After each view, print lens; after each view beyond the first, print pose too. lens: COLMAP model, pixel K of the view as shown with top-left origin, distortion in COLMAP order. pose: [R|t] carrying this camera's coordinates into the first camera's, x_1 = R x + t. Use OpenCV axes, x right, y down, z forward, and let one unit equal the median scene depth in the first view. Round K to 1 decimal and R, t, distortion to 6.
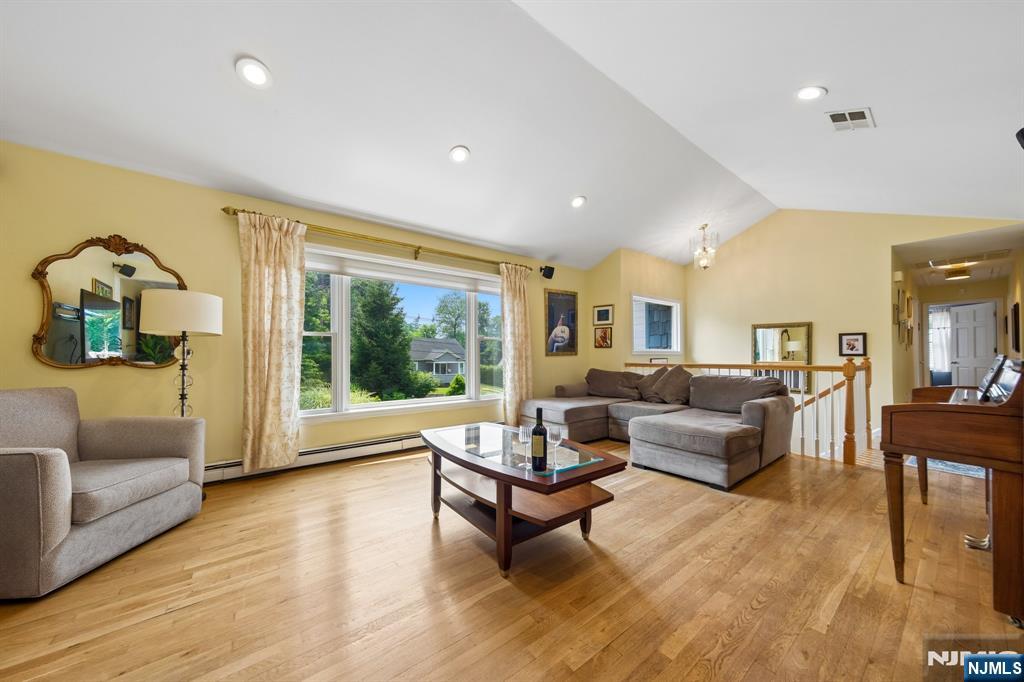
lens RADIAL K [[350.7, 0, 506.4], [0, 350.7, 345.2], [0, 0, 1]] dist [-0.000827, -0.000027]
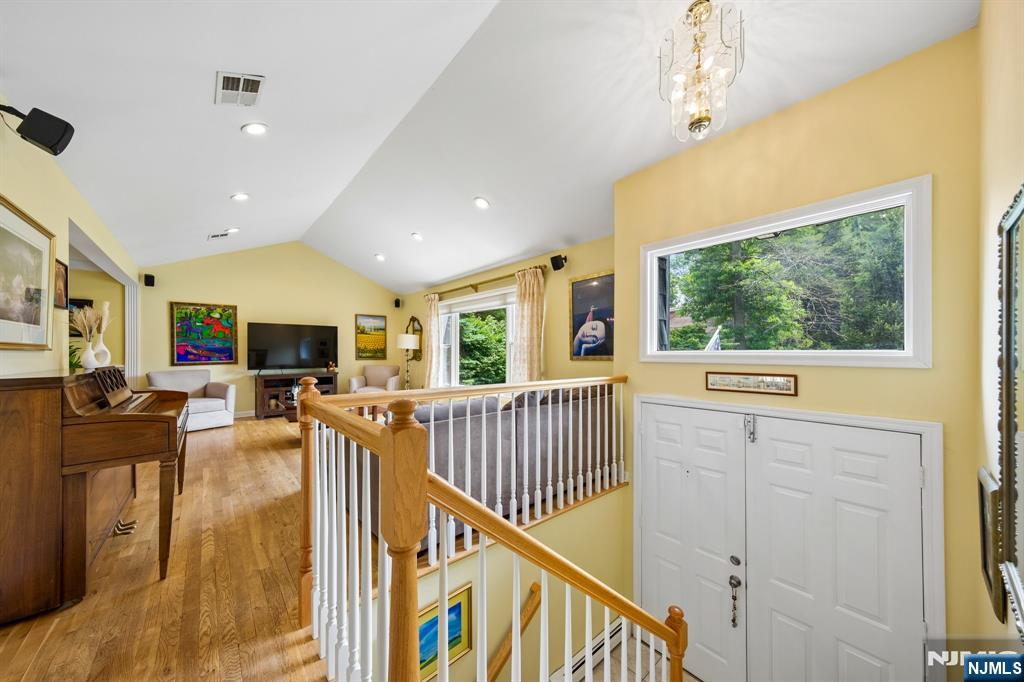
lens RADIAL K [[349.7, 0, 510.0], [0, 349.7, 343.1], [0, 0, 1]] dist [-0.006830, 0.005387]
pose [[0.062580, -0.022582, -0.997784, 1.058839], [0.030433, 0.999322, -0.020708, 0.003080], [0.997576, -0.029069, 0.063225, 0.906790]]
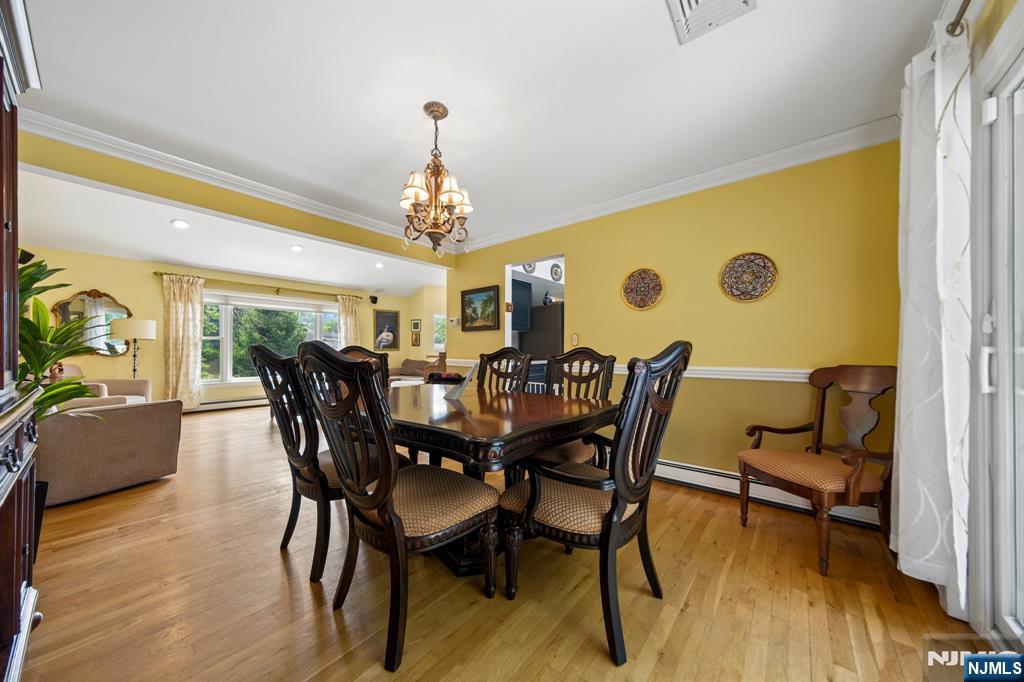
lens RADIAL K [[349.7, 0, 510.0], [0, 349.7, 343.1], [0, 0, 1]] dist [-0.006830, 0.005387]
pose [[0.973443, 0.007955, 0.228791, 0.400305], [-0.009628, 0.999934, 0.006196, -0.024004], [-0.228727, -0.008235, 0.973456, -0.803816]]
